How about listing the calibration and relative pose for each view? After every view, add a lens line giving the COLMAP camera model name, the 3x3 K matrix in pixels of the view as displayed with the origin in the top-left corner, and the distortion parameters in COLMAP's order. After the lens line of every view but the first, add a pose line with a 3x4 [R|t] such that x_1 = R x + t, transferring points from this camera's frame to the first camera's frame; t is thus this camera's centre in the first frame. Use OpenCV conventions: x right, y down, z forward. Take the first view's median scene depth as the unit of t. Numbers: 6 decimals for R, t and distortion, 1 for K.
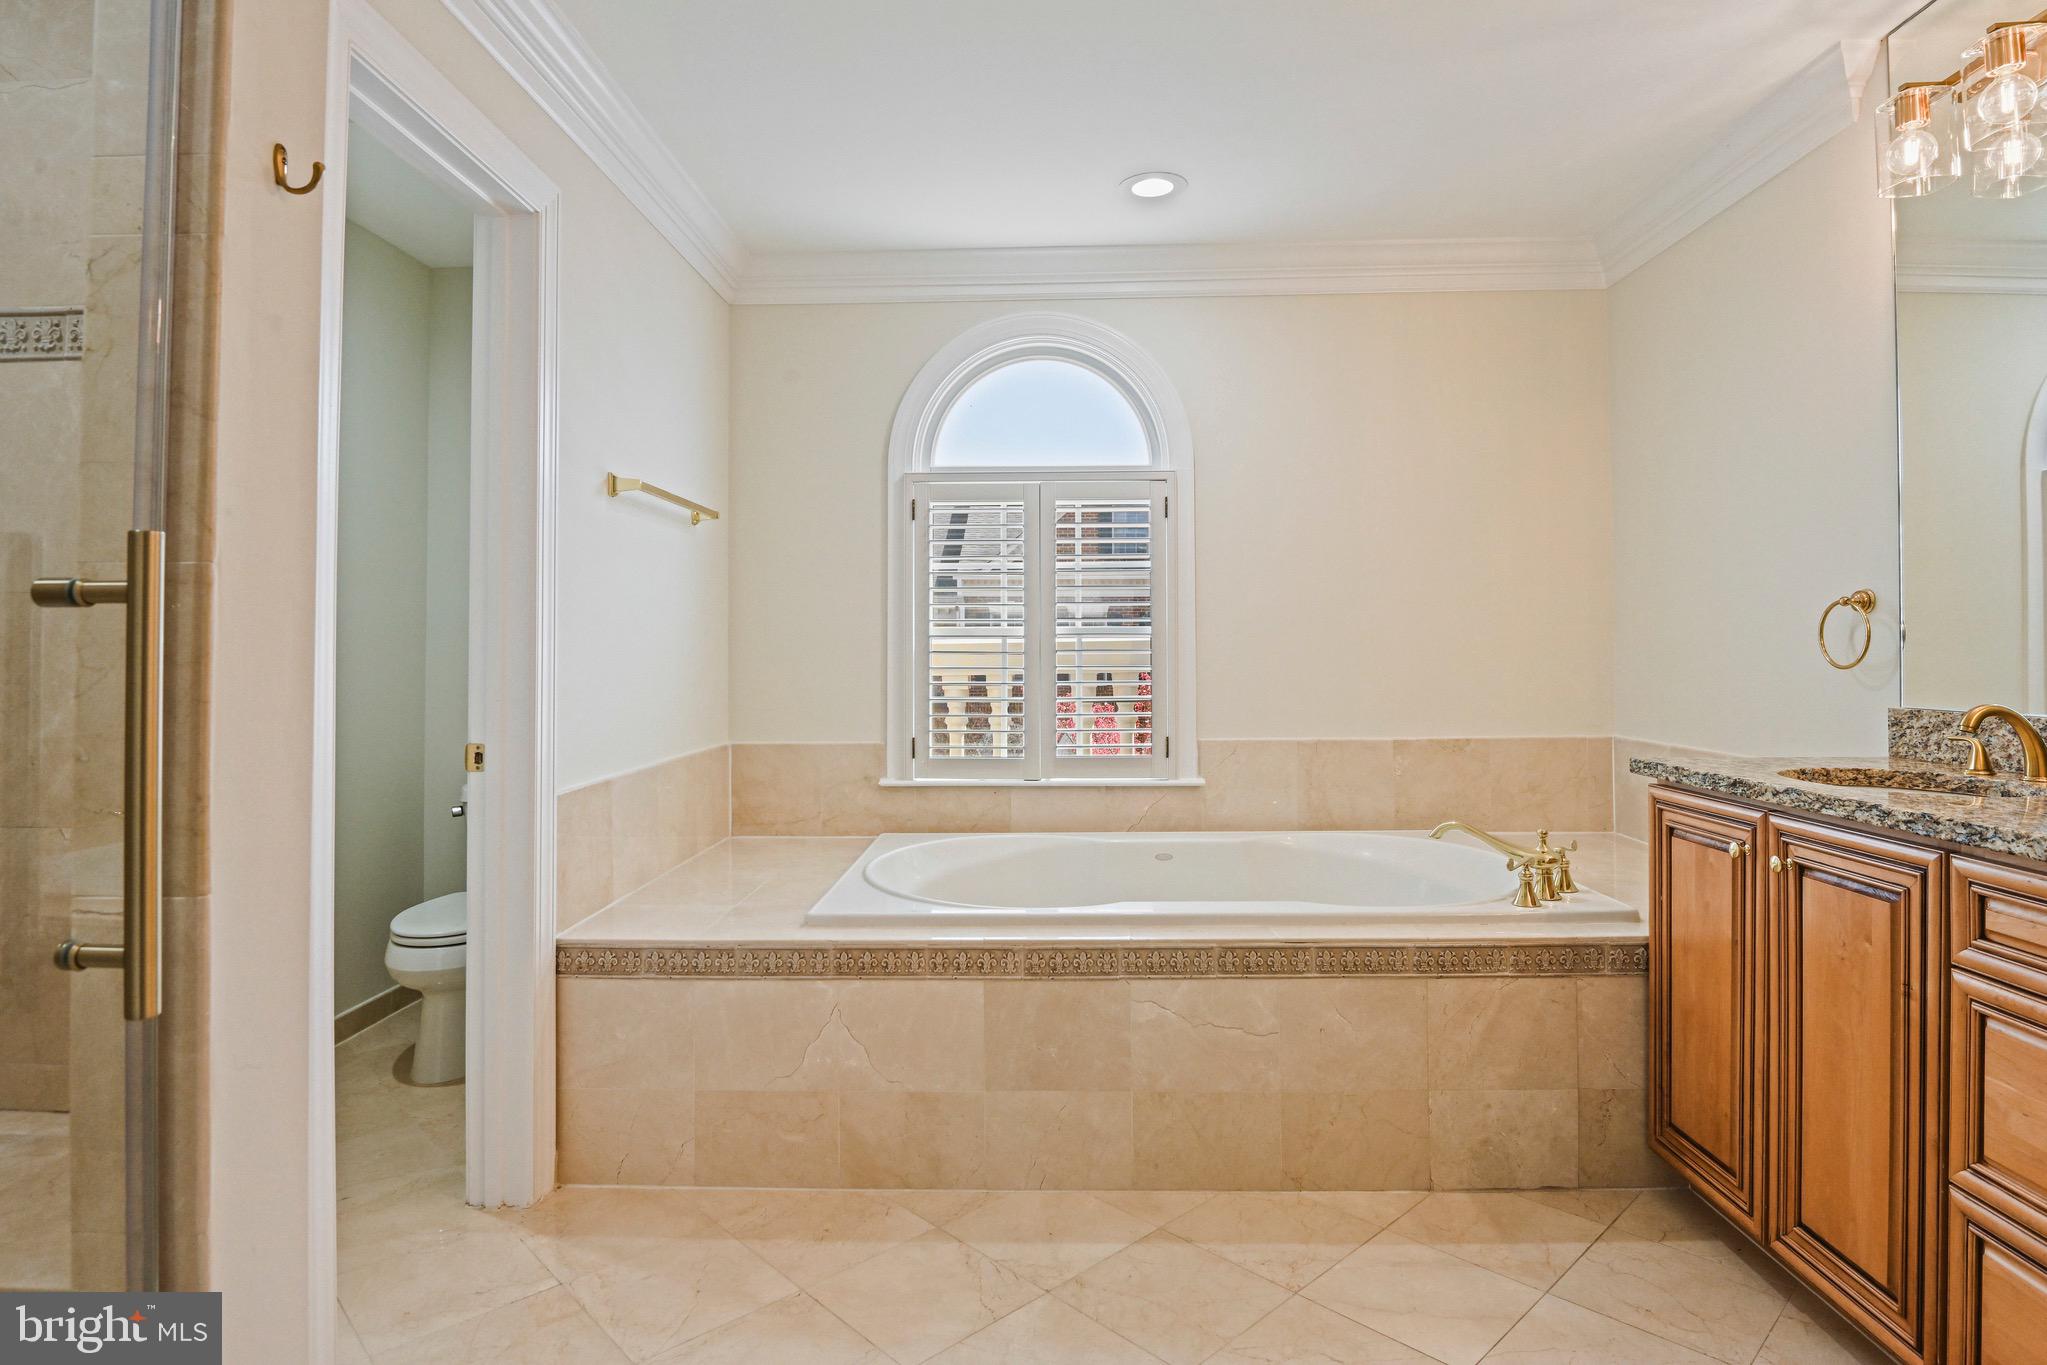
lens RADIAL K [[1122.4, 0, 1025.1], [0, 1122.4, 647.8], [0, 0, 1]] dist [-0.000855, -0.000522]
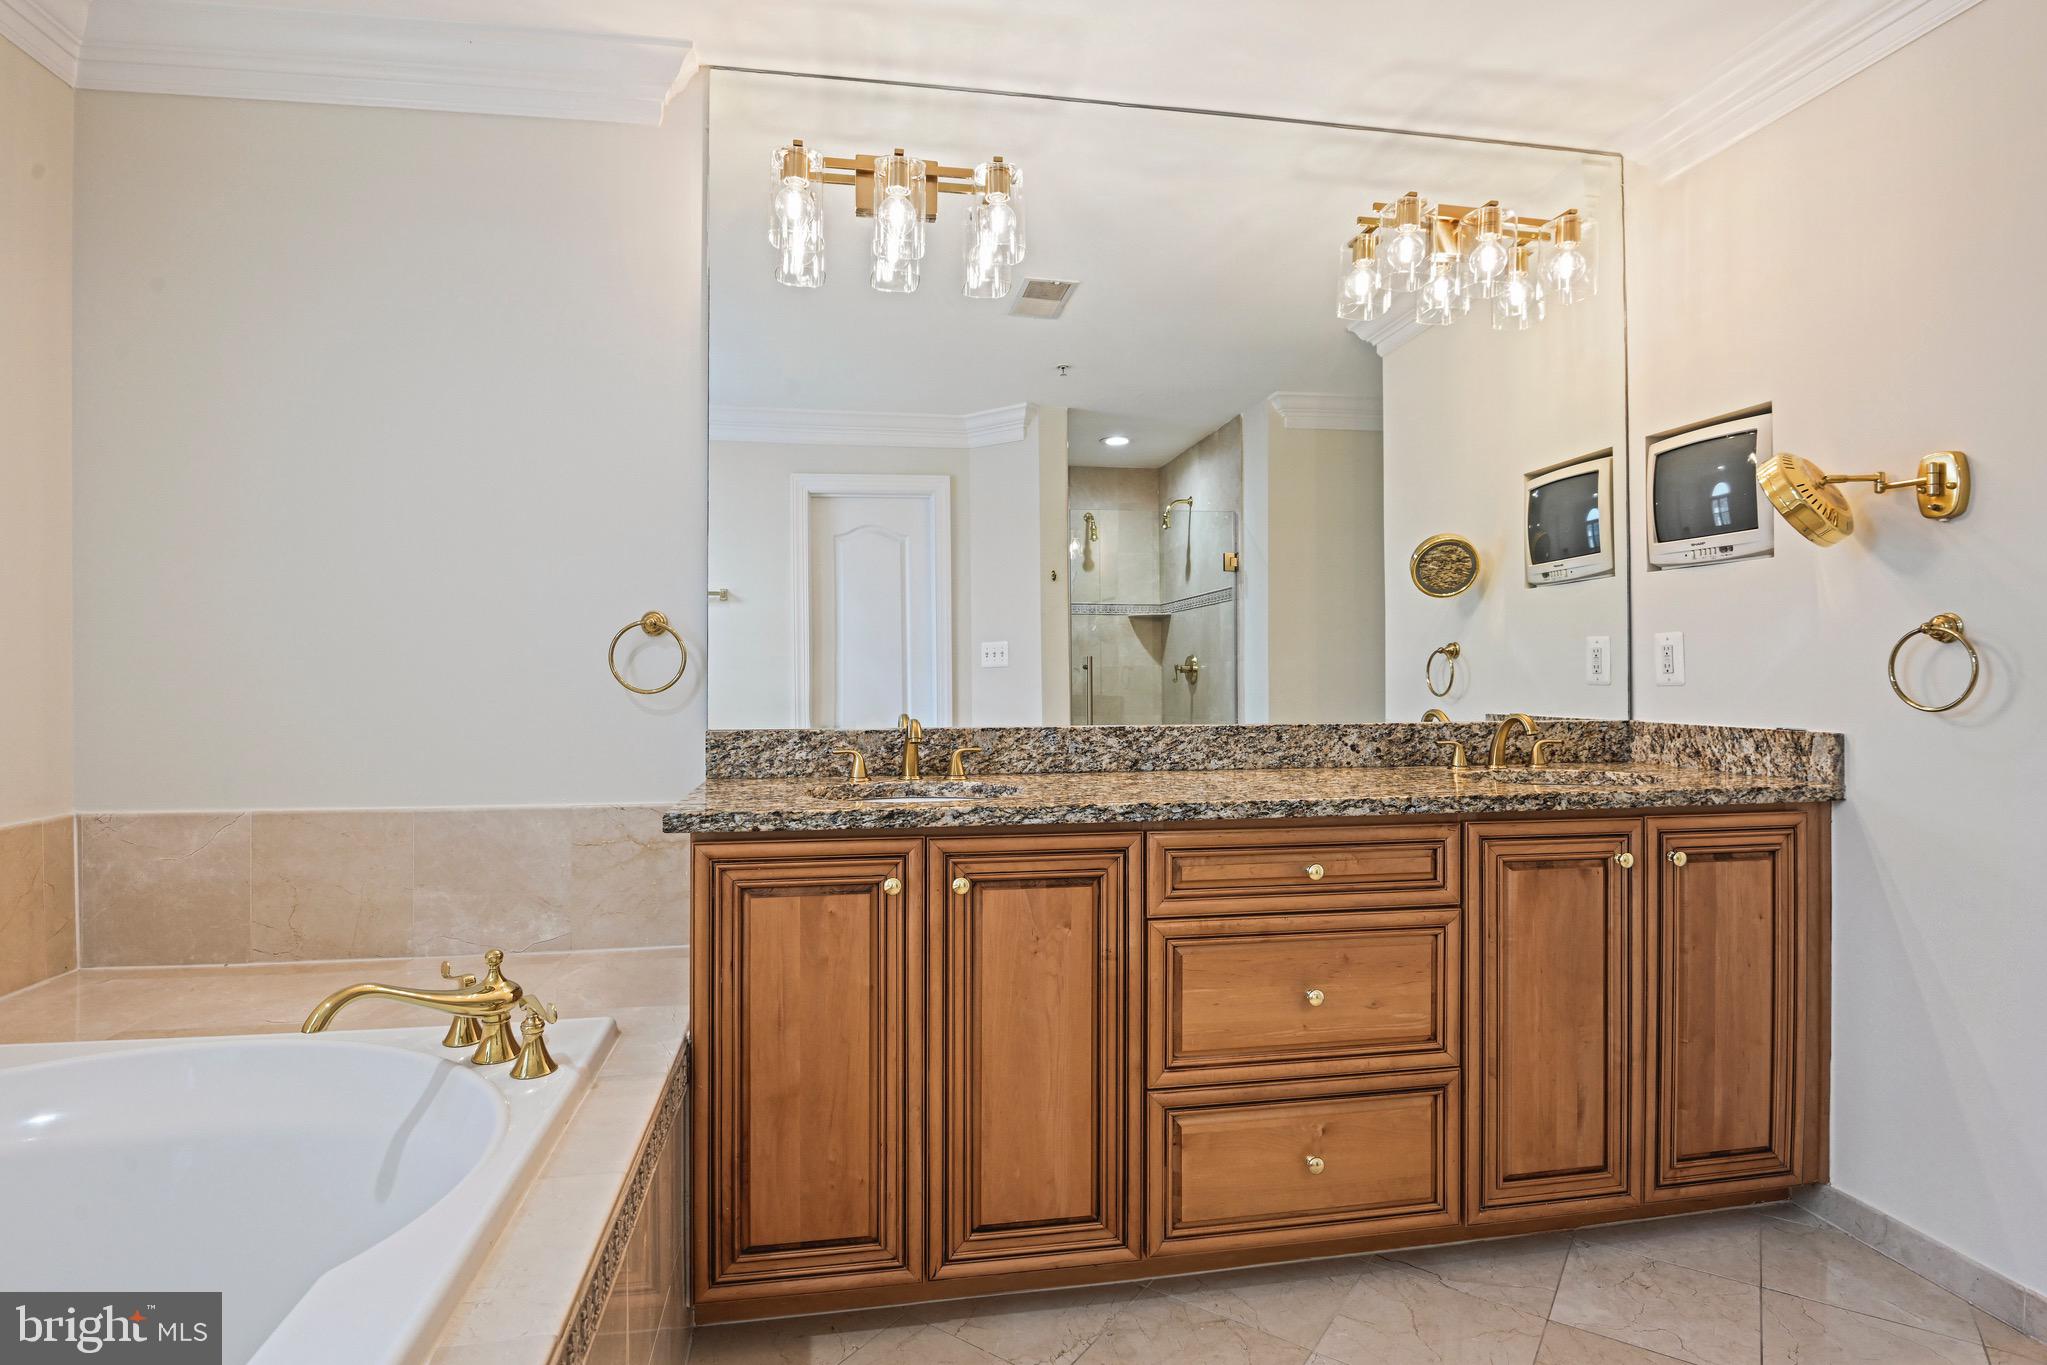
lens RADIAL K [[1015.0, 0, 1019.7], [0, 1015.0, 675.9], [0, 0, 1]] dist [0.000831, -0.000388]
pose [[-0.198730, 0.005124, 0.980041, -0.212105], [-0.001035, 0.999985, -0.005438, 0.009432], [-0.980054, -0.002095, -0.198722, 1.039480]]
